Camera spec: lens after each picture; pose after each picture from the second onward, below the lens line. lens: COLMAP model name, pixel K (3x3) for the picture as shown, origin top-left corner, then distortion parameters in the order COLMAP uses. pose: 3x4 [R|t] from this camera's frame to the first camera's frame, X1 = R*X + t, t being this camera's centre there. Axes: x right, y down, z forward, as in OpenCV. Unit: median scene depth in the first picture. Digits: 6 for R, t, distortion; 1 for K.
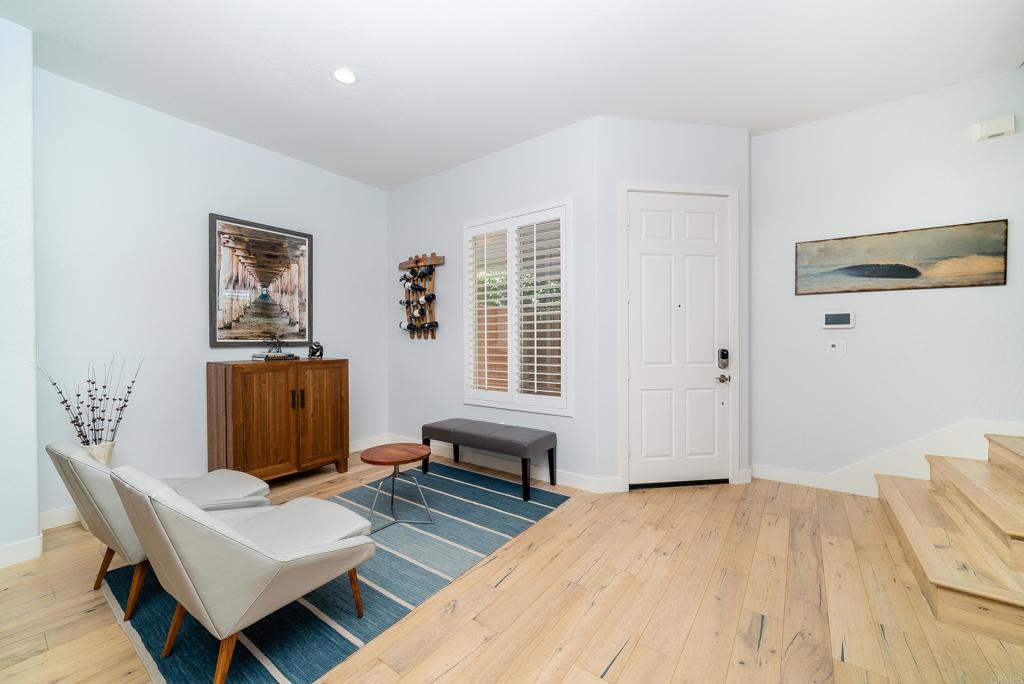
lens RADIAL K [[391.4, 0, 504.6], [0, 391.4, 343.0], [0, 0, 1]] dist [-0.001838, 0.000109]
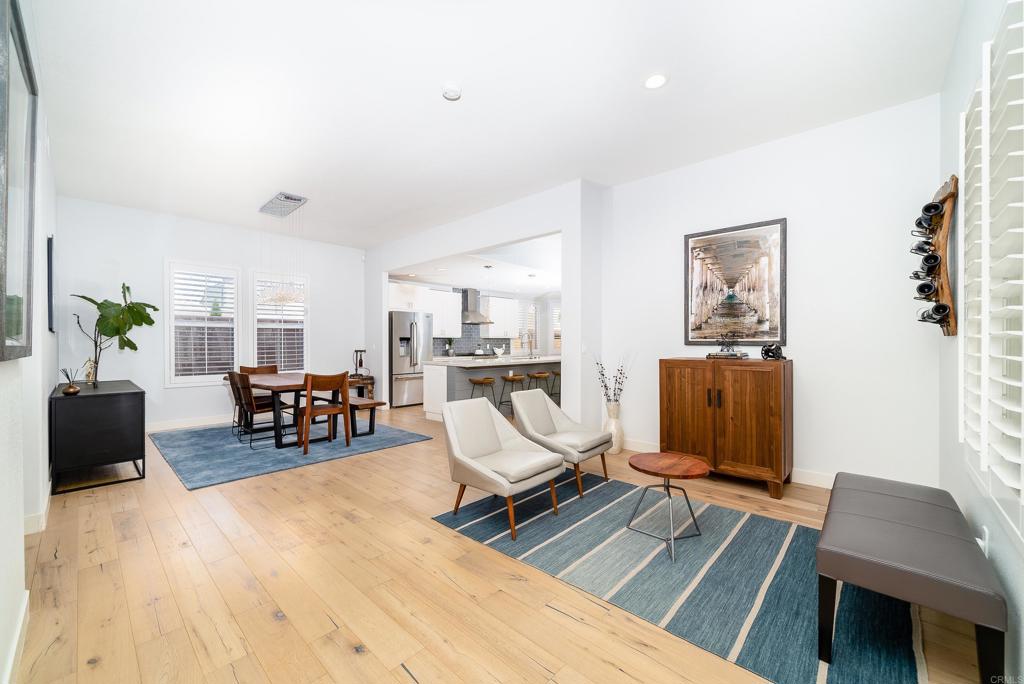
lens RADIAL K [[412.9, 0, 529.0], [0, 412.9, 342.4], [0, 0, 1]] dist [0.000077, -0.000392]
pose [[-0.082017, 0.006364, -0.996611, 0.541925], [-0.004591, 0.999967, 0.006764, -0.003881], [0.996620, 0.005130, -0.081985, 0.588797]]
